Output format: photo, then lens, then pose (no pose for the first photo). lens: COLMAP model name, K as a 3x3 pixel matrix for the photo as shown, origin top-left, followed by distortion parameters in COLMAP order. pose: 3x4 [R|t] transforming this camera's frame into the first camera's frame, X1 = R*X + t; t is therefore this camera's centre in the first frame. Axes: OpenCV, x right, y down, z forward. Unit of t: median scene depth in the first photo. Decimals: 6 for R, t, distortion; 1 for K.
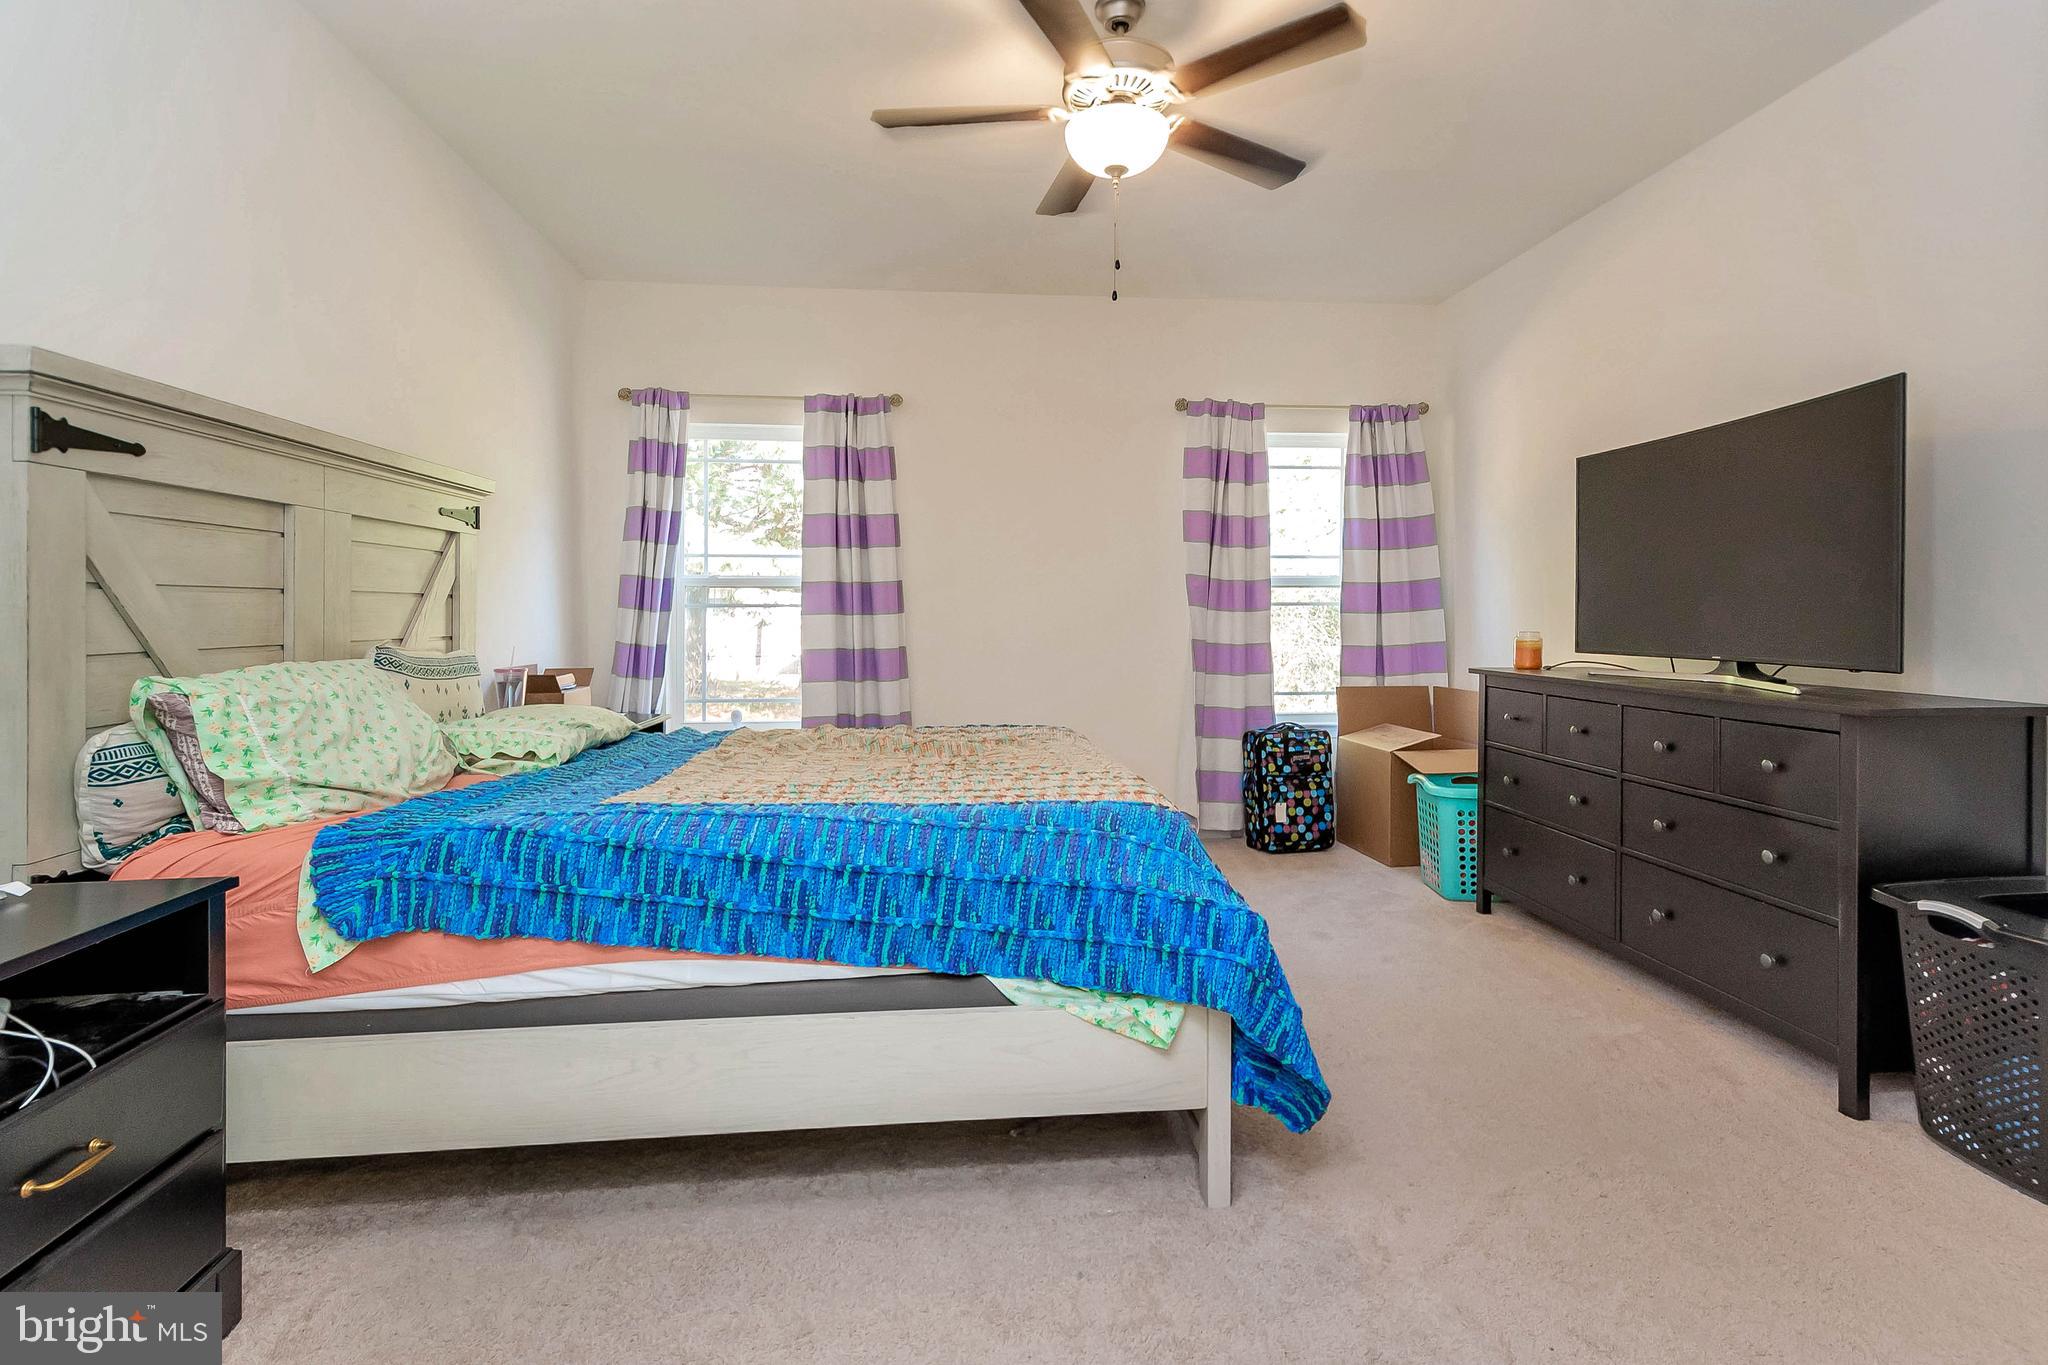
lens RADIAL K [[891.6, 0, 1024.0], [0, 891.6, 682.5], [0, 0, 1]] dist [0.028314, -0.019219]
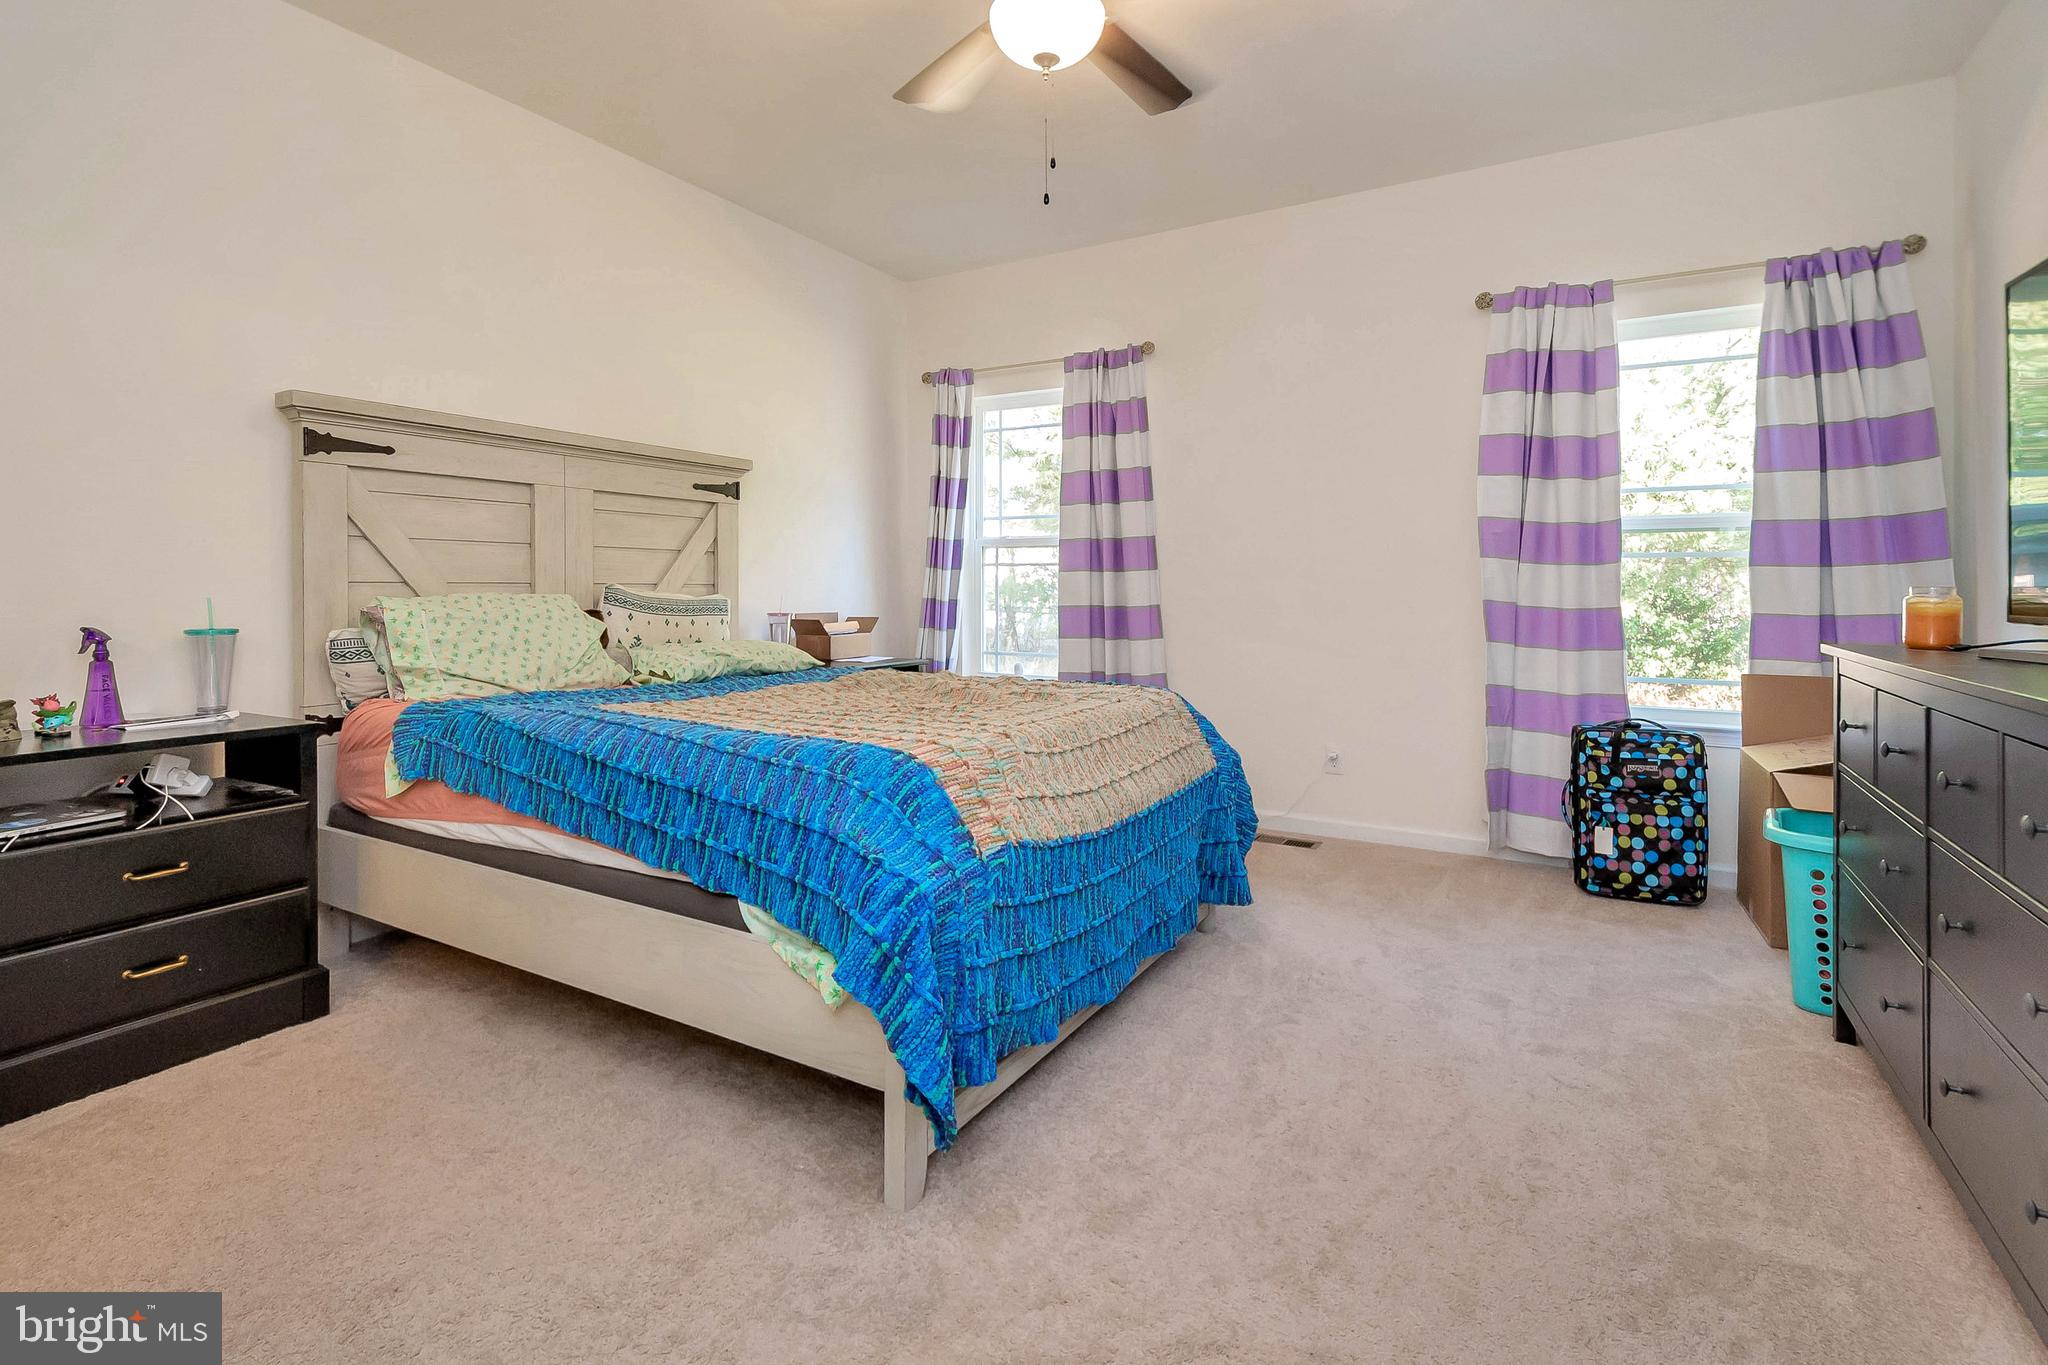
lens RADIAL K [[905.4, 0, 1022.7], [0, 905.4, 647.5], [0, 0, 1]] dist [0.033164, -0.023935]
pose [[0.827408, 0.042950, -0.559956, 0.305040], [-0.047518, 0.998850, 0.006400, 0.006695], [0.559587, 0.021312, 0.828497, 0.118195]]
